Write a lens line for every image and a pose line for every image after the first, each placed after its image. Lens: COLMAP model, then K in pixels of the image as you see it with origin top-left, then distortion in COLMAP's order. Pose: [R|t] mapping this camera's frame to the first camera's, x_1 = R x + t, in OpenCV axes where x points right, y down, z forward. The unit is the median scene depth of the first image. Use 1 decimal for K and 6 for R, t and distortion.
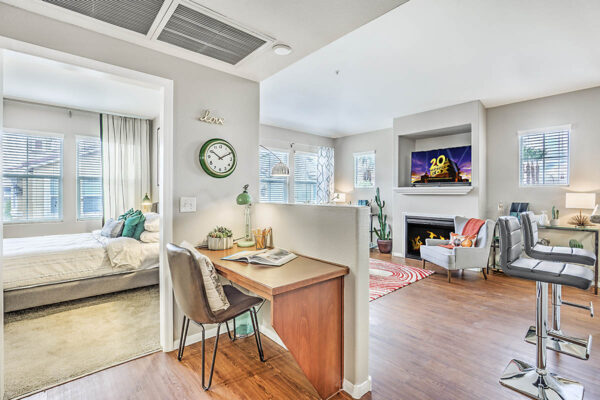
lens RADIAL K [[274.9, 0, 299.6], [0, 274.9, 199.8], [0, 0, 1]] dist [-0.019426, 0.002129]
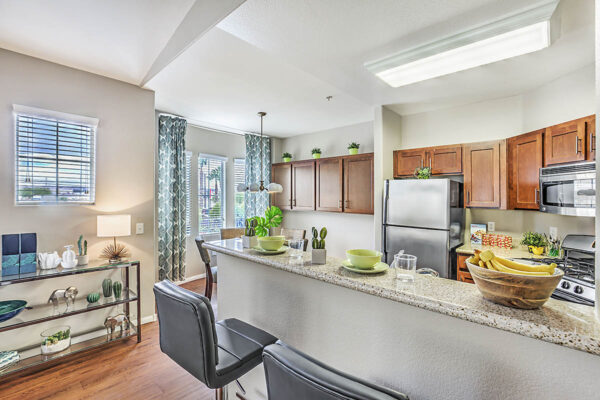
lens RADIAL K [[274.9, 0, 302.7], [0, 274.9, 194.7], [0, 0, 1]] dist [-0.019426, 0.002129]
pose [[-0.124896, 0.008318, 0.992135, 0.160058], [0.011237, 0.999913, -0.006969, -0.049663], [-0.992106, 0.010278, -0.124979, 0.410094]]
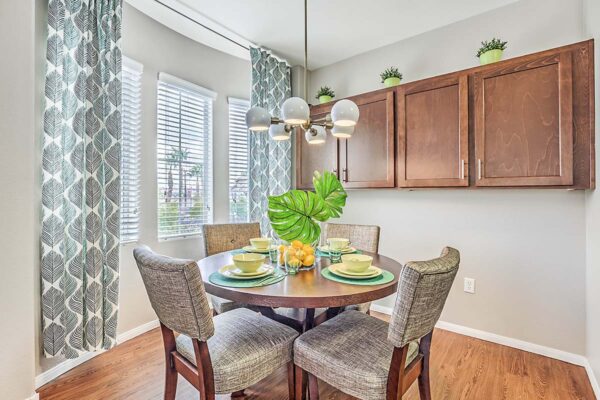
lens RADIAL K [[274.9, 0, 303.0], [0, 274.9, 194.2], [0, 0, 1]] dist [-0.019426, 0.002129]
pose [[-0.186168, 0.011317, 0.982453, 0.639992], [0.010334, 0.999901, -0.009560, 0.010732], [-0.982464, 0.008373, -0.186266, 0.491747]]
